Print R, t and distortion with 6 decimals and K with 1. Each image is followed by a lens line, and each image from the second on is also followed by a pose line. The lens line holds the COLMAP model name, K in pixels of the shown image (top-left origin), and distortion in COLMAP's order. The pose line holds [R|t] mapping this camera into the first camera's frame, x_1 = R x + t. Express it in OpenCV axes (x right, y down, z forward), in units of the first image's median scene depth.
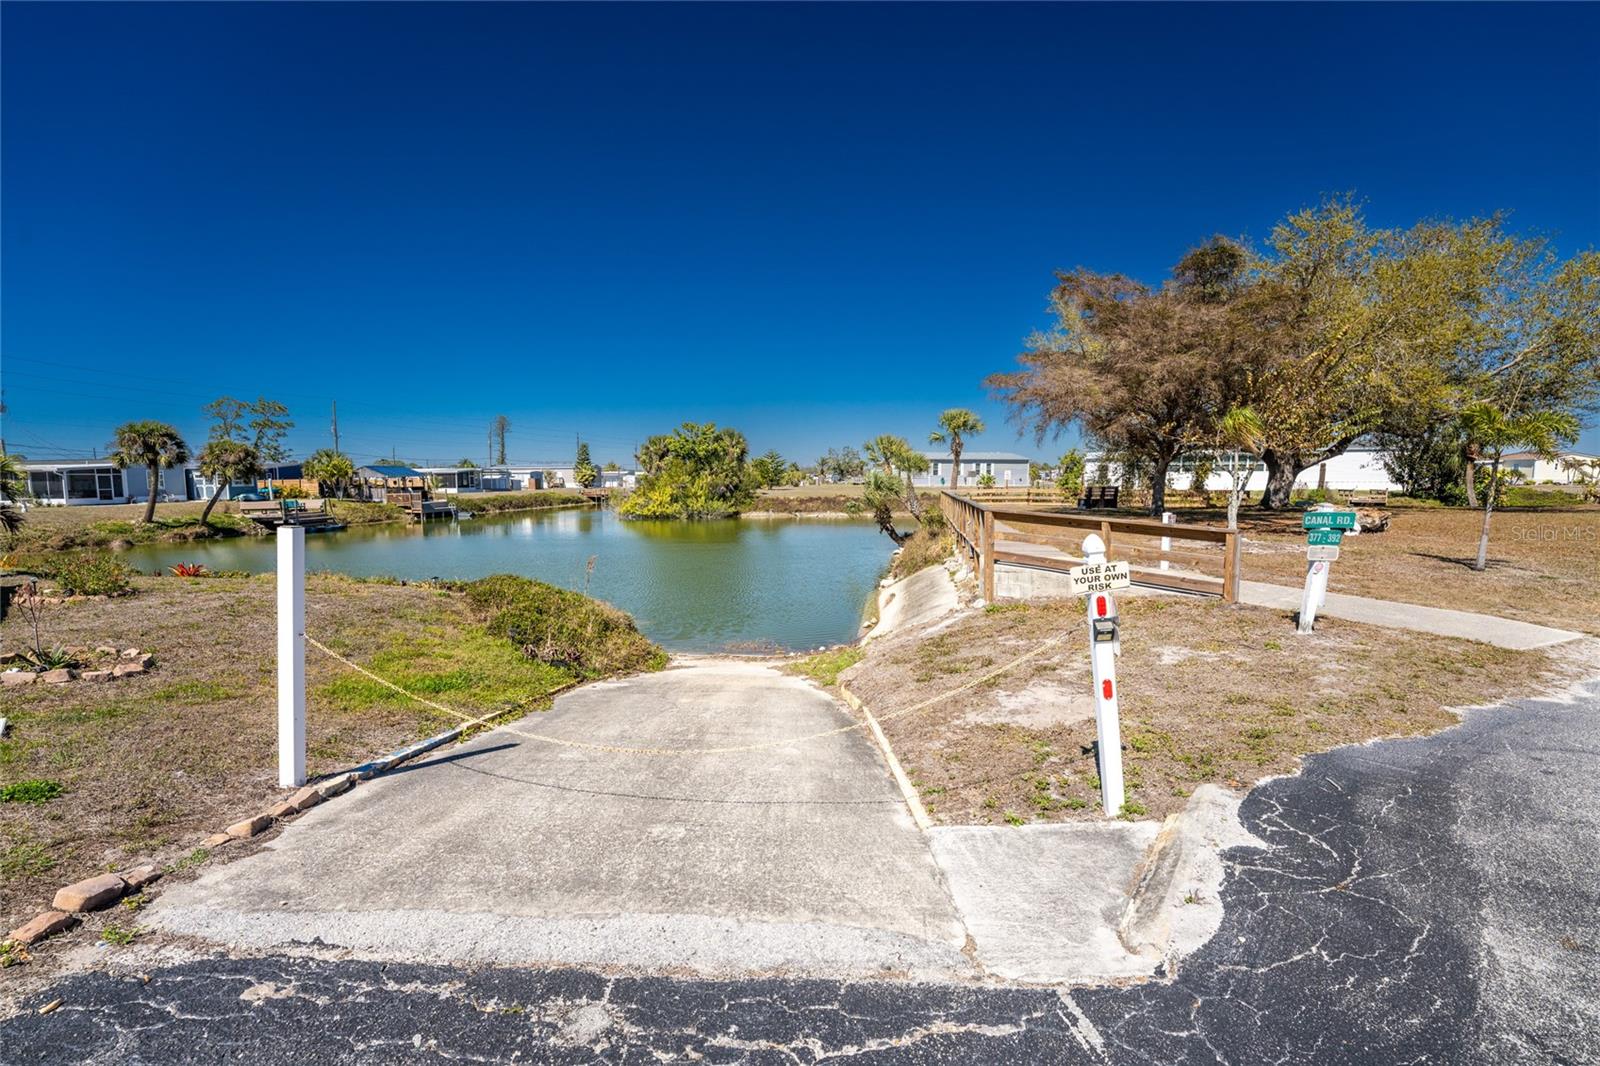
lens RADIAL K [[683.7, 0, 800.0], [0, 683.7, 533.0], [0, 0, 1]] dist [-0.022232, -0.000339]
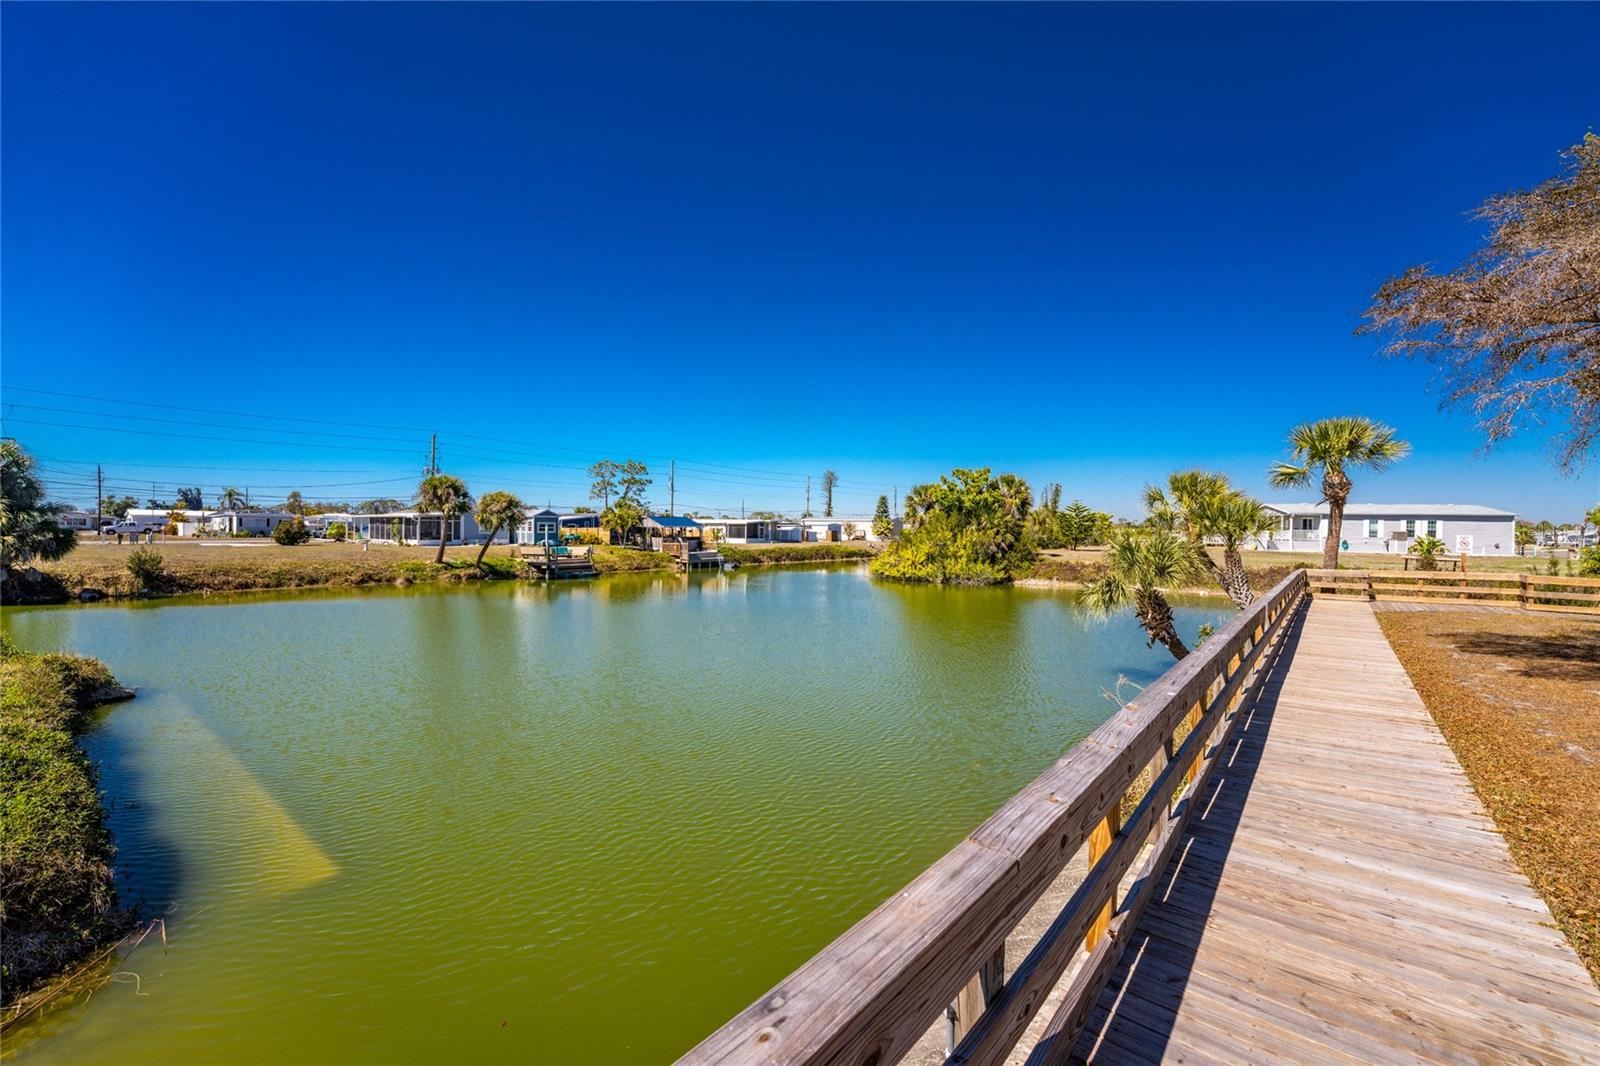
lens RADIAL K [[644.6, 0, 800.0], [0, 644.6, 533.0], [0, 0, 1]] dist [-0.022955, 0.000396]
pose [[0.864909, 0.020045, -0.501529, 0.072593], [-0.058201, 0.996467, -0.060543, -0.023783], [0.498544, 0.081554, 0.863020, 0.230085]]
